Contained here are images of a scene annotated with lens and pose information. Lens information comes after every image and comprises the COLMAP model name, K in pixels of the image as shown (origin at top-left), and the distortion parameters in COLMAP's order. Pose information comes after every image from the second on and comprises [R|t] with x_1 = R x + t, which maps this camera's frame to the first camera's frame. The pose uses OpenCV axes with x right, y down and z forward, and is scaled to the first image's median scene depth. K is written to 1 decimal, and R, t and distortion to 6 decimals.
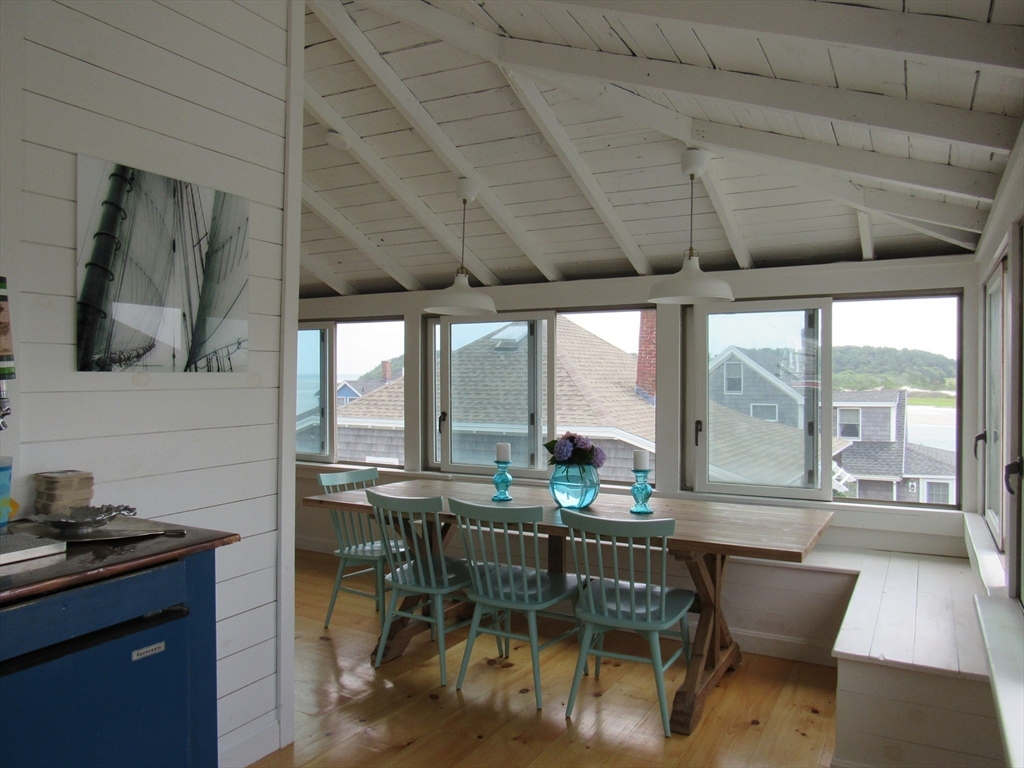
lens RADIAL K [[755.9, 0, 512.0], [0, 755.9, 384.0], [0, 0, 1]] dist [0.000760, 0.000768]
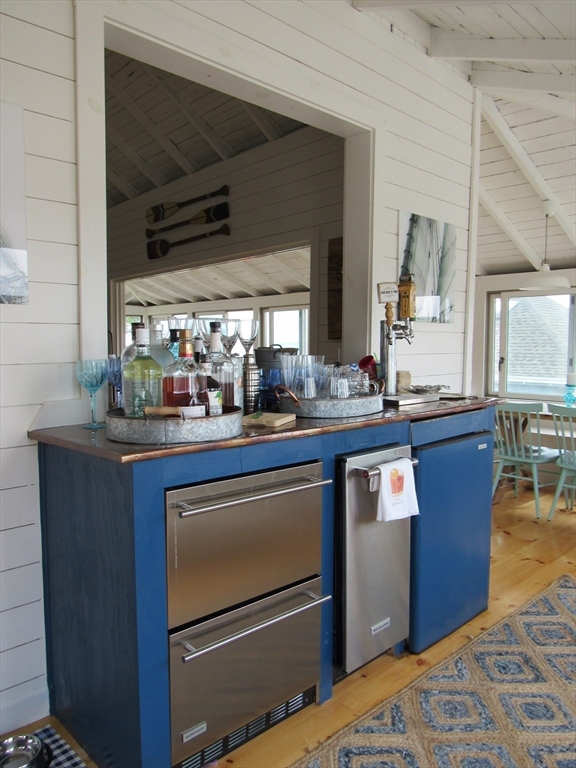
lens RADIAL K [[595.9, 0, 288.0], [0, 595.9, 384.0], [0, 0, 1]] dist [-0.010698, -0.001739]
pose [[0.958420, 0.026160, -0.284159, -0.339119], [-0.009308, 0.998125, 0.060497, 0.047942], [0.285208, -0.055336, 0.956867, -0.499177]]
